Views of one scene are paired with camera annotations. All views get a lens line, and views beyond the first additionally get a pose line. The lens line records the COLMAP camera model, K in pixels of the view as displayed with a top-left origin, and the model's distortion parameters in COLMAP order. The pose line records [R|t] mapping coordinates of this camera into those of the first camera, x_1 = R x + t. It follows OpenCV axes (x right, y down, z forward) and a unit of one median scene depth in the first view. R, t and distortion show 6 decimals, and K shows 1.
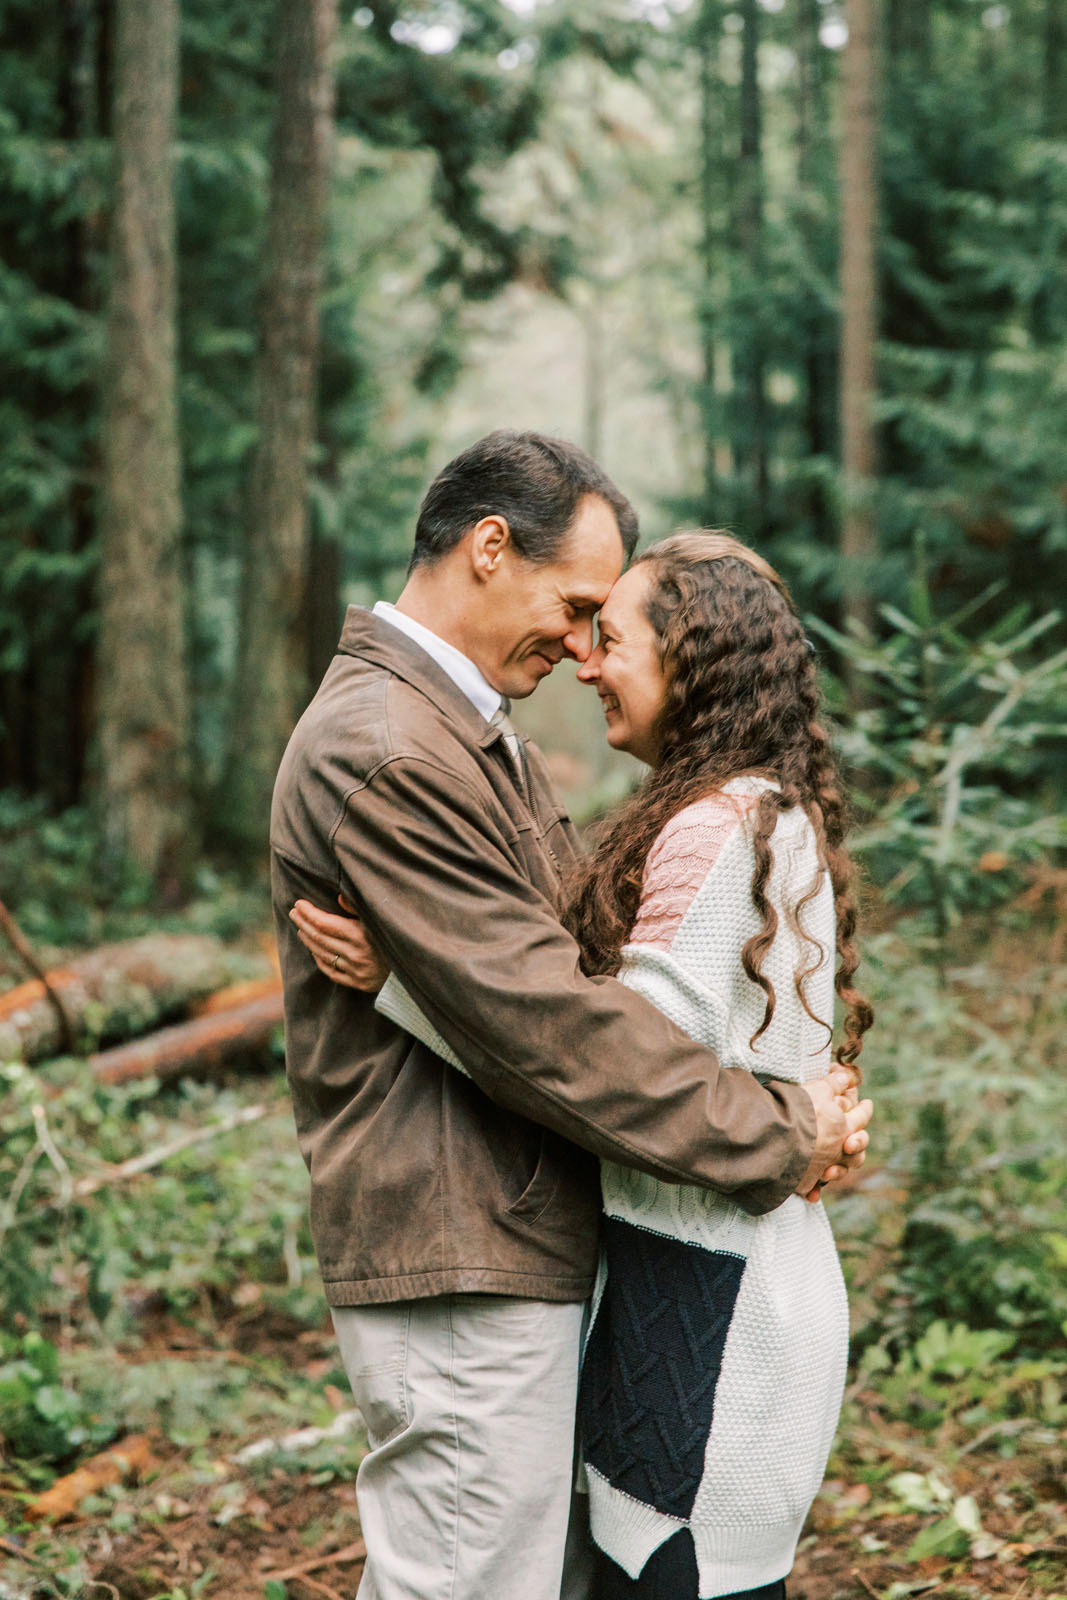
lens RADIAL K [[1988.3, 0, 479.1], [0, 1988.3, 717.0], [0, 0, 1]] dist [-0.003221, -0.000939]
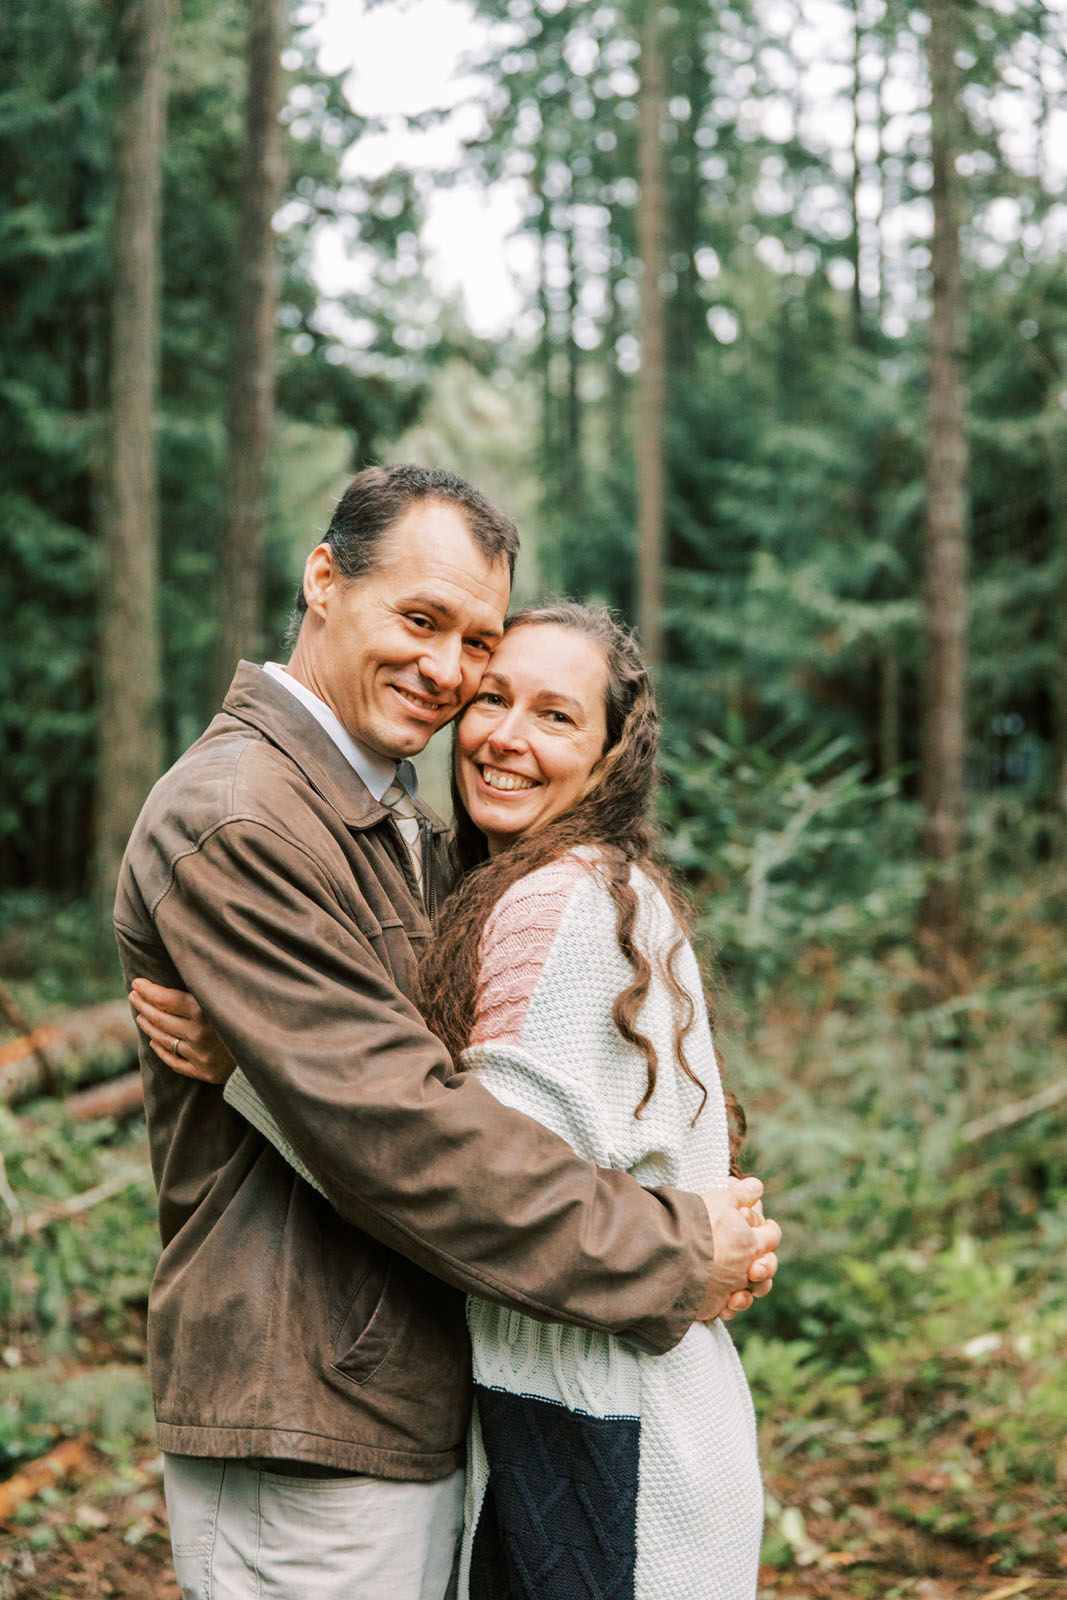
lens RADIAL K [[2592.0, 0, 554.1], [0, 2592.0, 774.0], [0, 0, 1]] dist [-0.009894, -0.007558]
pose [[0.995537, 0.000943, 0.094370, -0.048645], [-0.000440, 0.999986, -0.005342, -0.032817], [-0.094374, 0.005277, 0.995523, -0.785065]]
